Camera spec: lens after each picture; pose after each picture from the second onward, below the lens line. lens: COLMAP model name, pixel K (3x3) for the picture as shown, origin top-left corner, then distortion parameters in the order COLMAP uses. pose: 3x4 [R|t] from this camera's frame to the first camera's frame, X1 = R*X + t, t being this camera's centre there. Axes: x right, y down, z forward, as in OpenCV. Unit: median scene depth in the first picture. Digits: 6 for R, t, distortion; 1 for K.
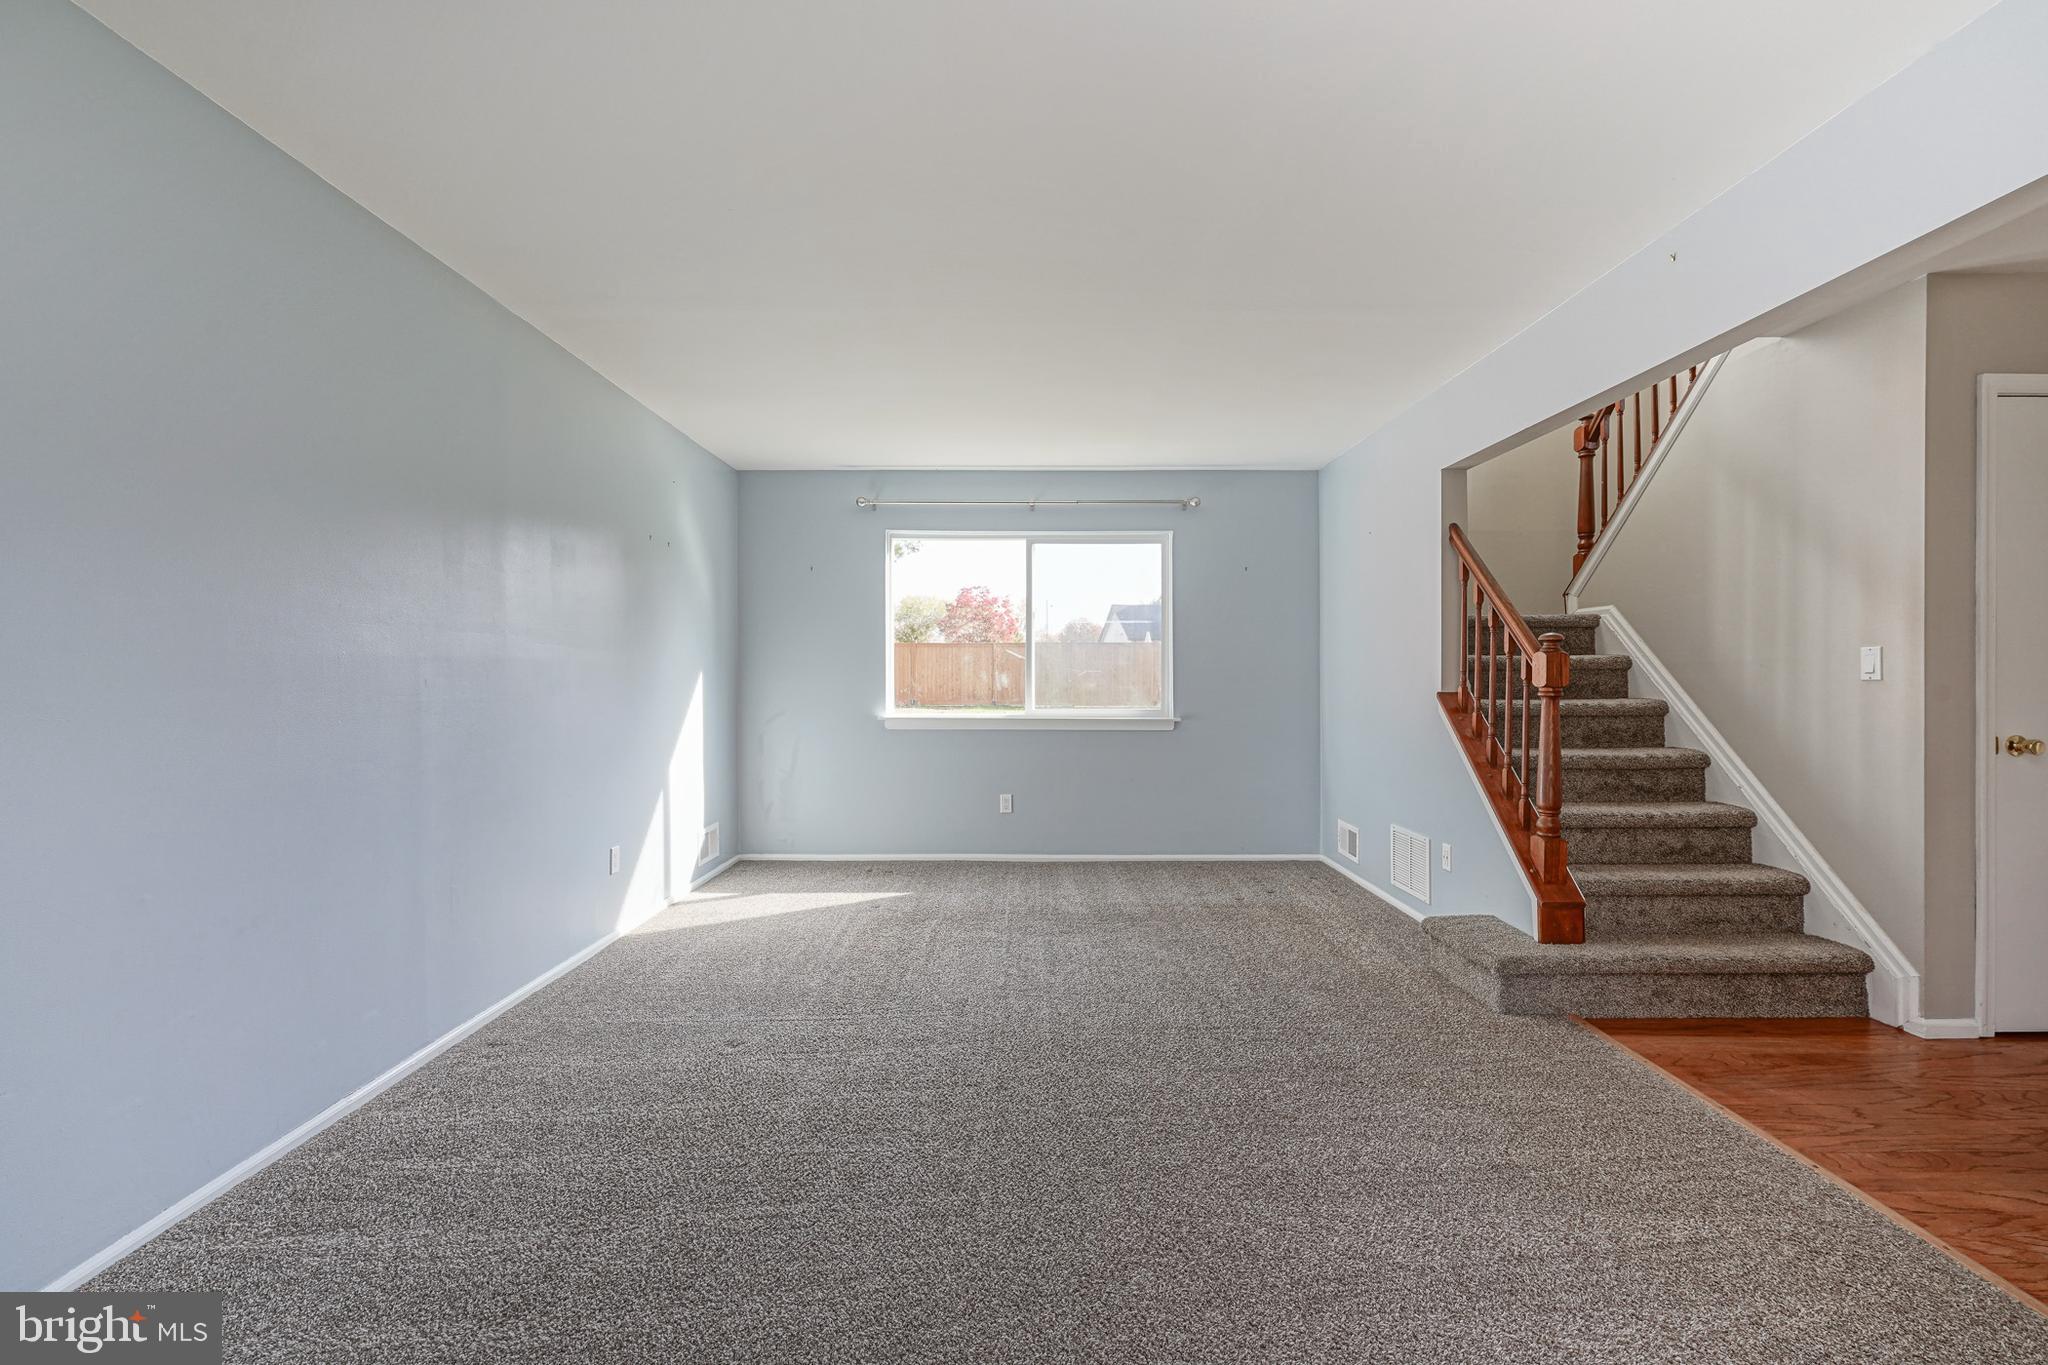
lens RADIAL K [[828.3, 0, 1031.9], [0, 828.3, 677.3], [0, 0, 1]] dist [0.003662, -0.000335]
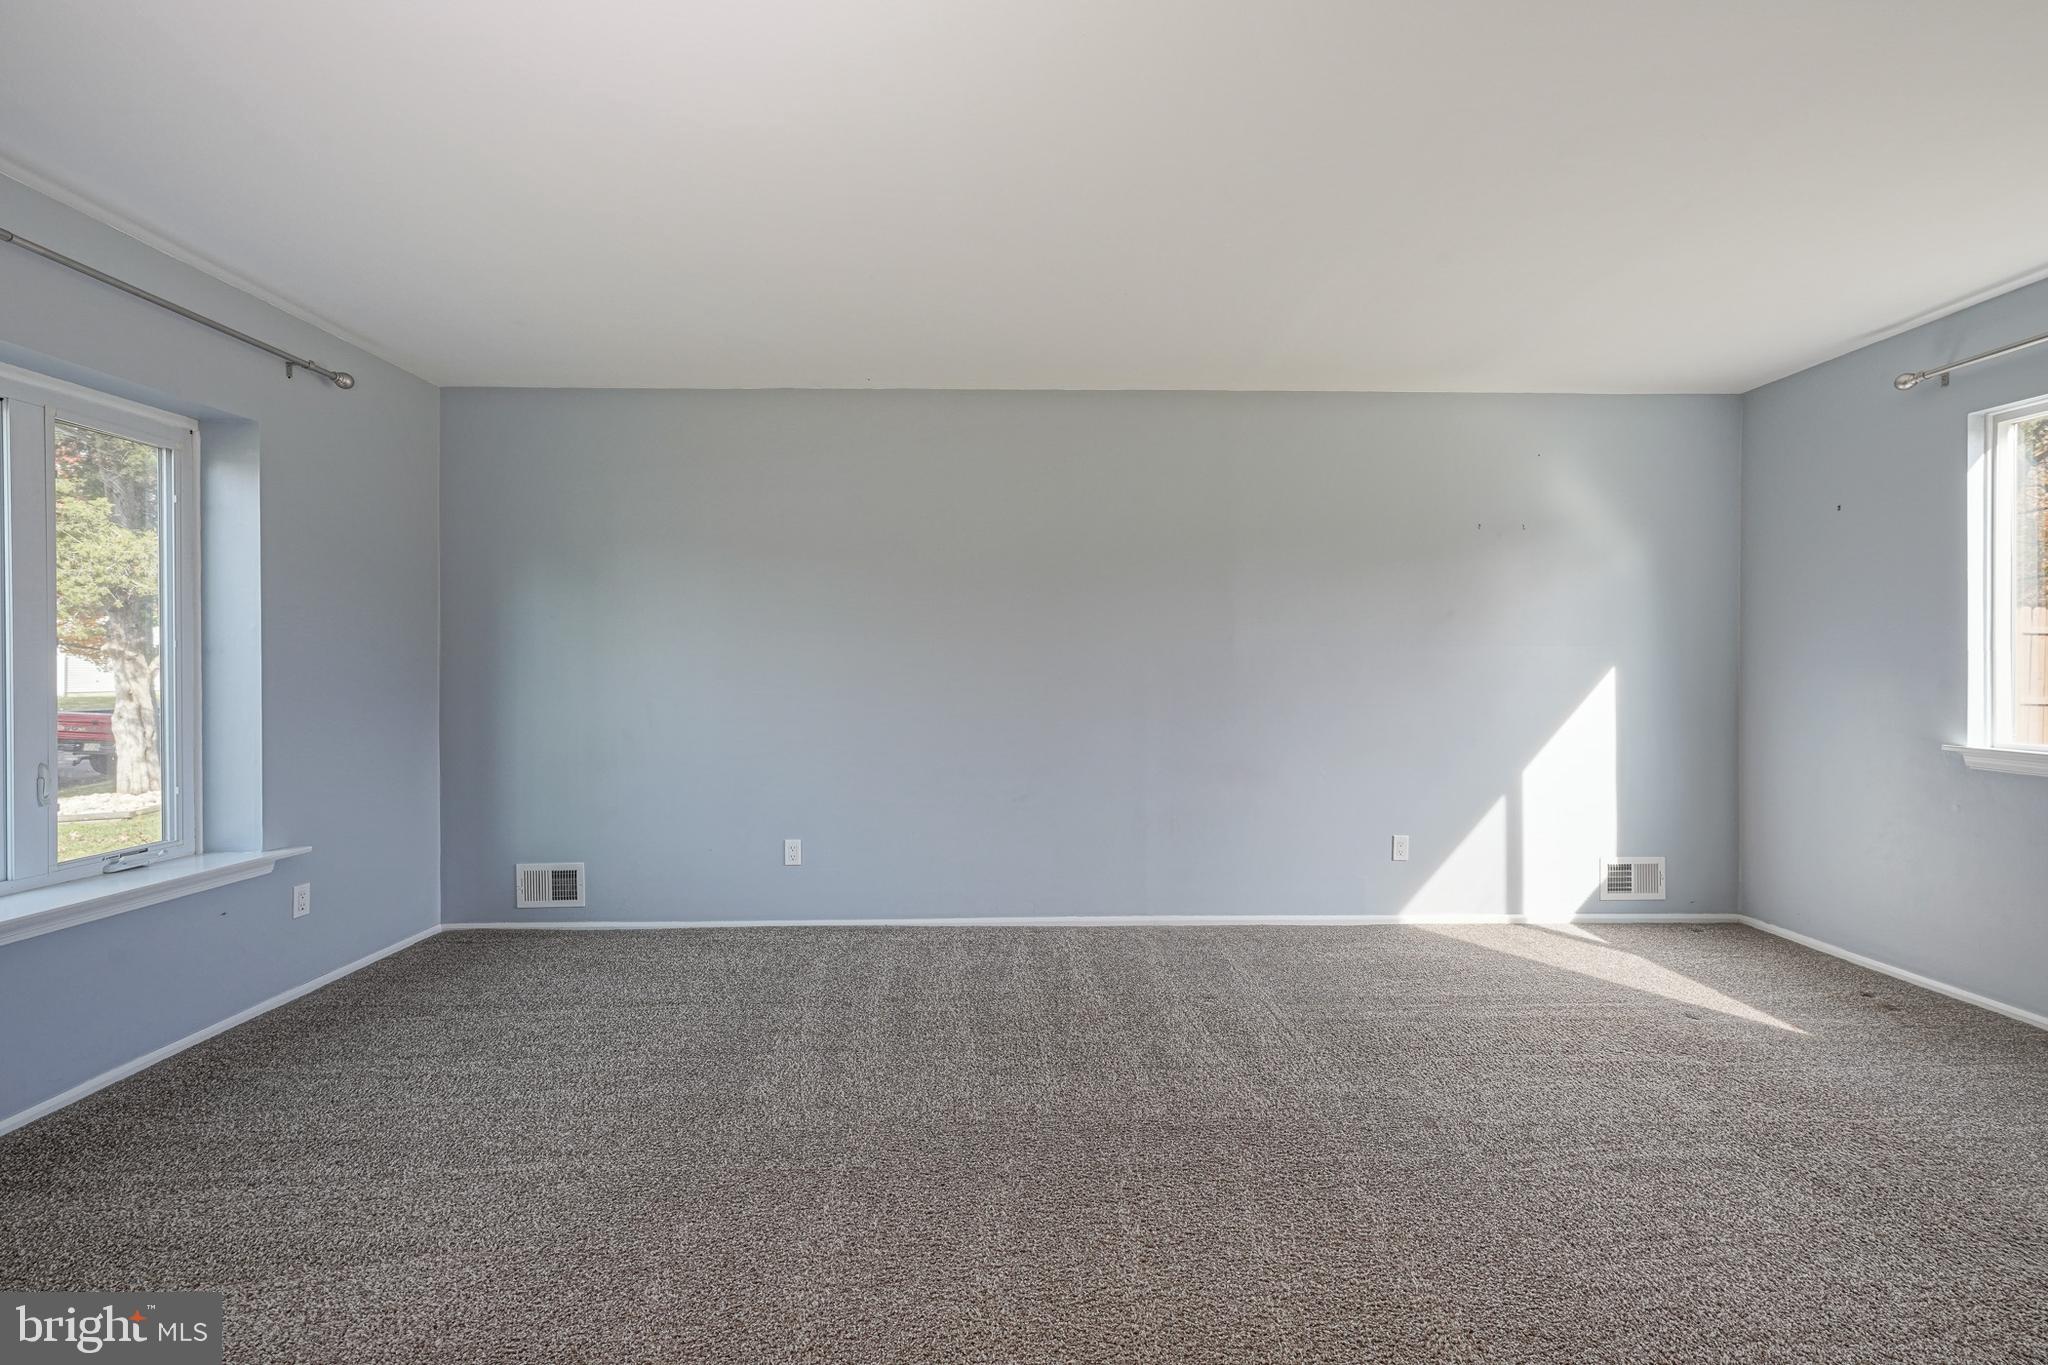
lens RADIAL K [[828.3, 0, 1030.5], [0, 828.3, 675.9], [0, 0, 1]] dist [0.003662, -0.000335]
pose [[0.040627, 0.007662, -0.999145, 0.464330], [-0.004932, 0.999960, 0.007468, -0.001083], [0.999162, 0.004624, 0.040663, 0.442785]]
